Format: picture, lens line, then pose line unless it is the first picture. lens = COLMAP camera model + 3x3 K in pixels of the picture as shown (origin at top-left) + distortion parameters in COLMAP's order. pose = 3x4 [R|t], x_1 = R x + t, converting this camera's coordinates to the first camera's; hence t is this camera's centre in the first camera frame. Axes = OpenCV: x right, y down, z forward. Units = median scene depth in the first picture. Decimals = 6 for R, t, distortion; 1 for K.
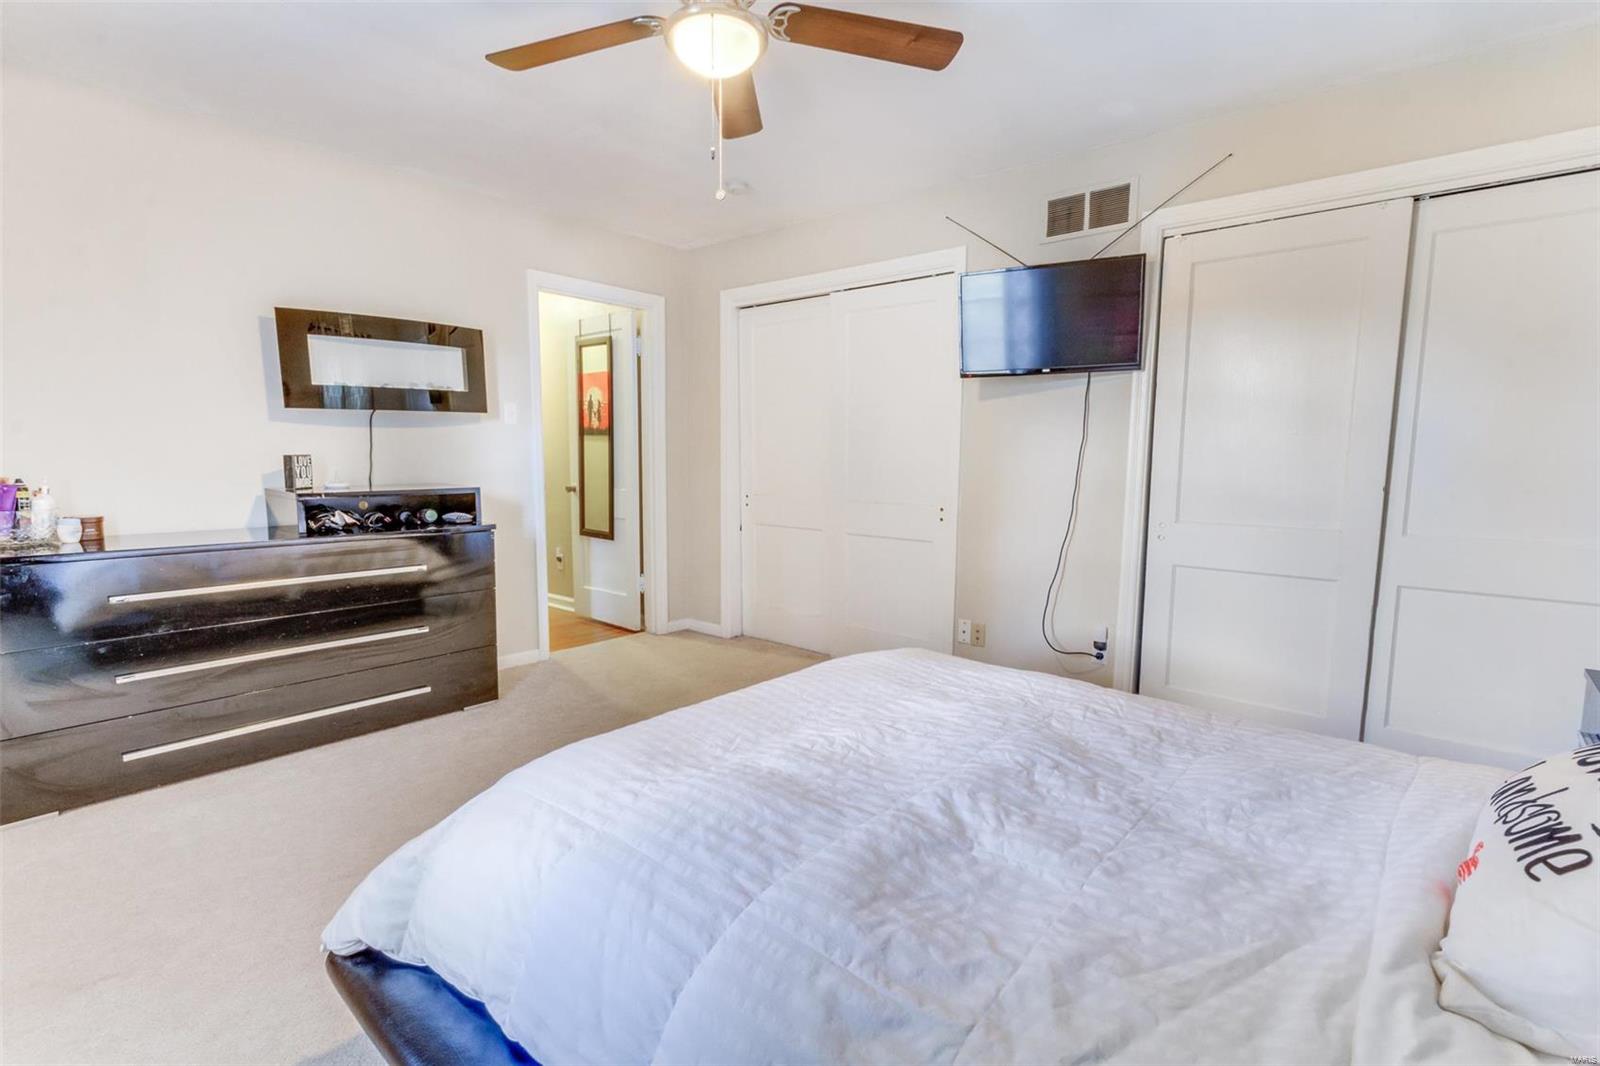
lens RADIAL K [[747.6, 0, 808.3], [0, 747.6, 539.9], [0, 0, 1]] dist [-0.000137, 0.000715]
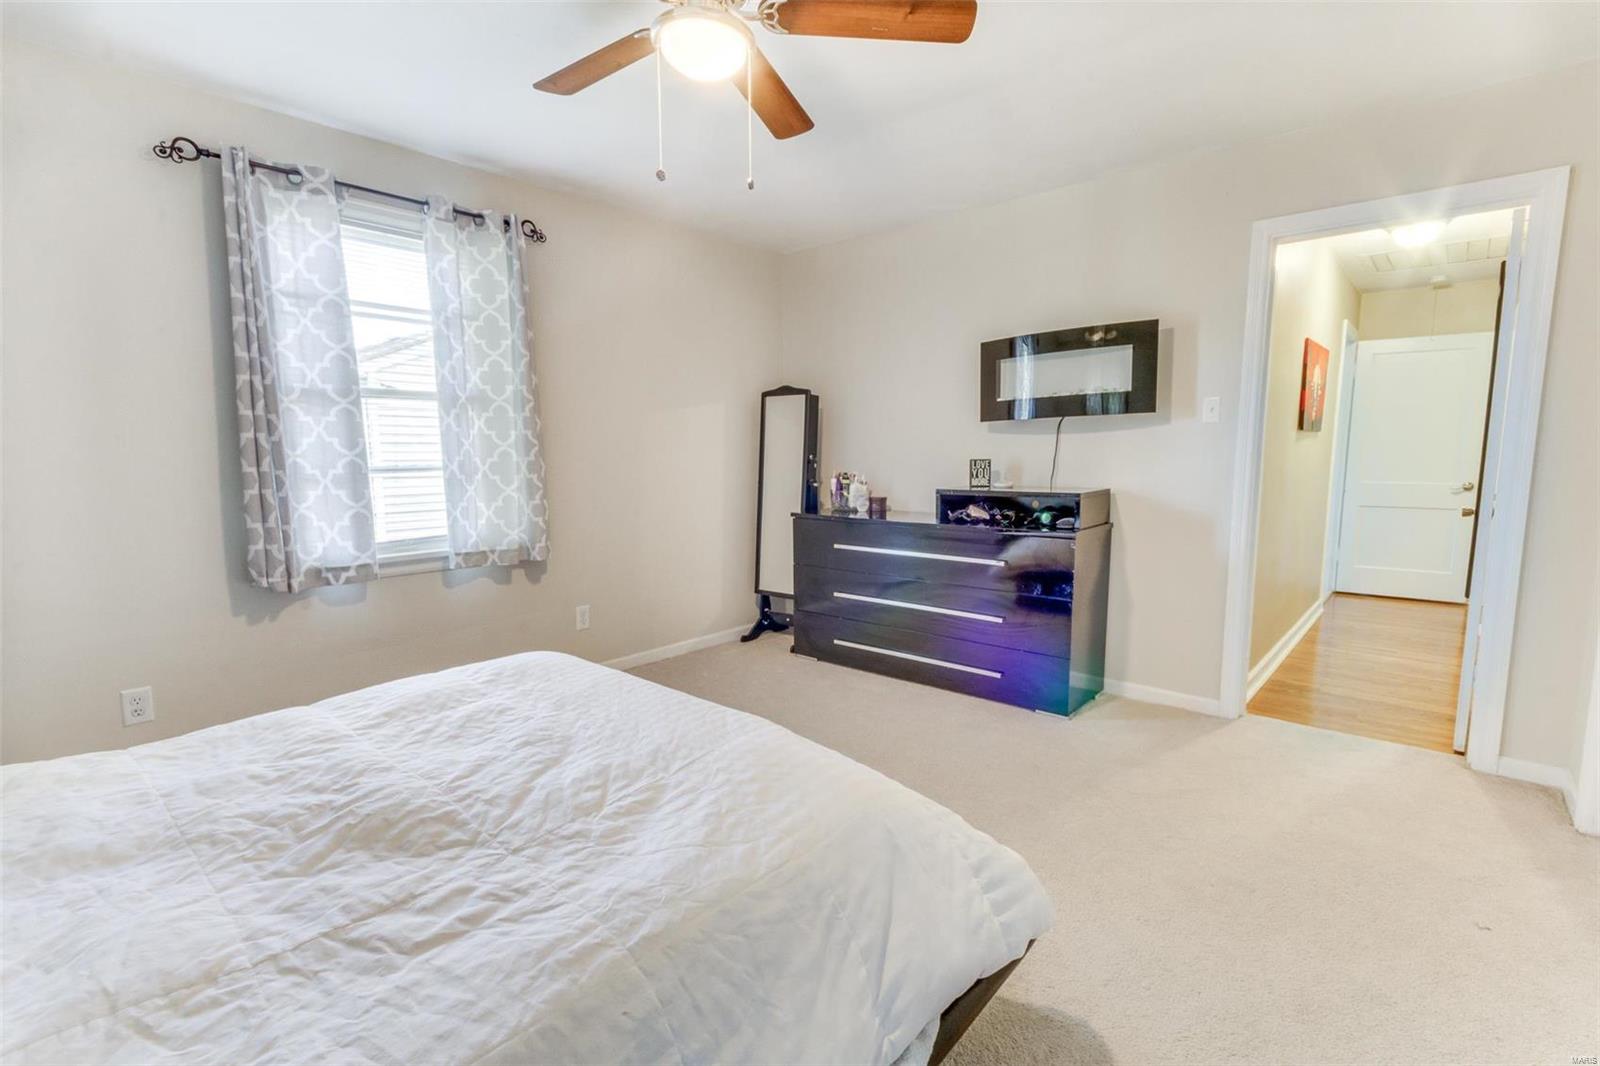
lens RADIAL K [[747.6, 0, 808.3], [0, 747.6, 539.9], [0, 0, 1]] dist [-0.000137, 0.000715]
pose [[-0.014441, 0.113749, -0.993405, 0.556034], [-0.108713, 0.987440, 0.114646, -0.090151], [0.993968, 0.109652, -0.001893, 0.712206]]
